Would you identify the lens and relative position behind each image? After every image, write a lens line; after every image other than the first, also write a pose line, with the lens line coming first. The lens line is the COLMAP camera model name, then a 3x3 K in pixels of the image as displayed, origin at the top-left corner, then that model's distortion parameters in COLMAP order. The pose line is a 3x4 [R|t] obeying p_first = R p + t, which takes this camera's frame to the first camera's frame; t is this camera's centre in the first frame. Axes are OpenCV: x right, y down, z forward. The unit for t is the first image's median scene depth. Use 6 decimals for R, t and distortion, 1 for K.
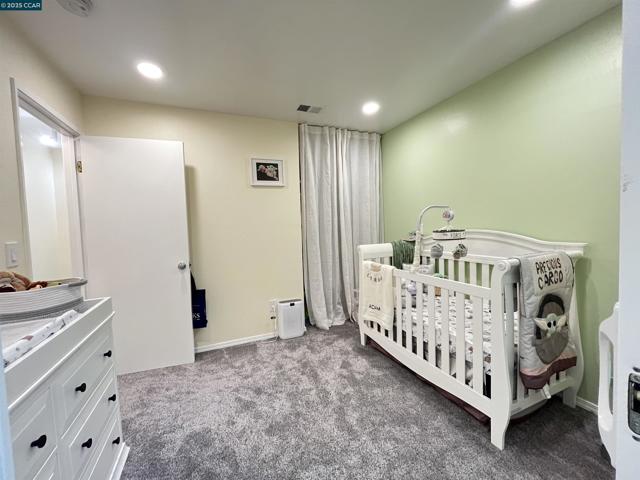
lens RADIAL K [[257.3, 0, 320.9], [0, 257.3, 236.5], [0, 0, 1]] dist [-0.003608, -0.001031]
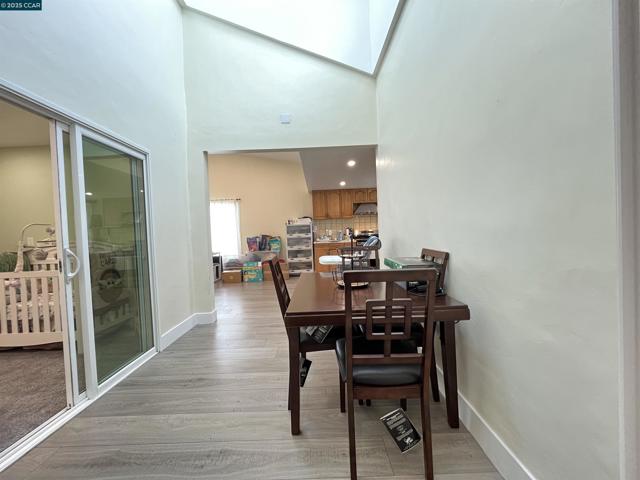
lens RADIAL K [[257.3, 0, 319.7], [0, 257.3, 236.0], [0, 0, 1]] dist [-0.003608, -0.001031]
pose [[0.399800, -0.003352, 0.916596, -0.255191], [0.068702, 0.997290, -0.026319, 0.103501], [-0.914024, 0.073495, 0.398947, -1.099225]]
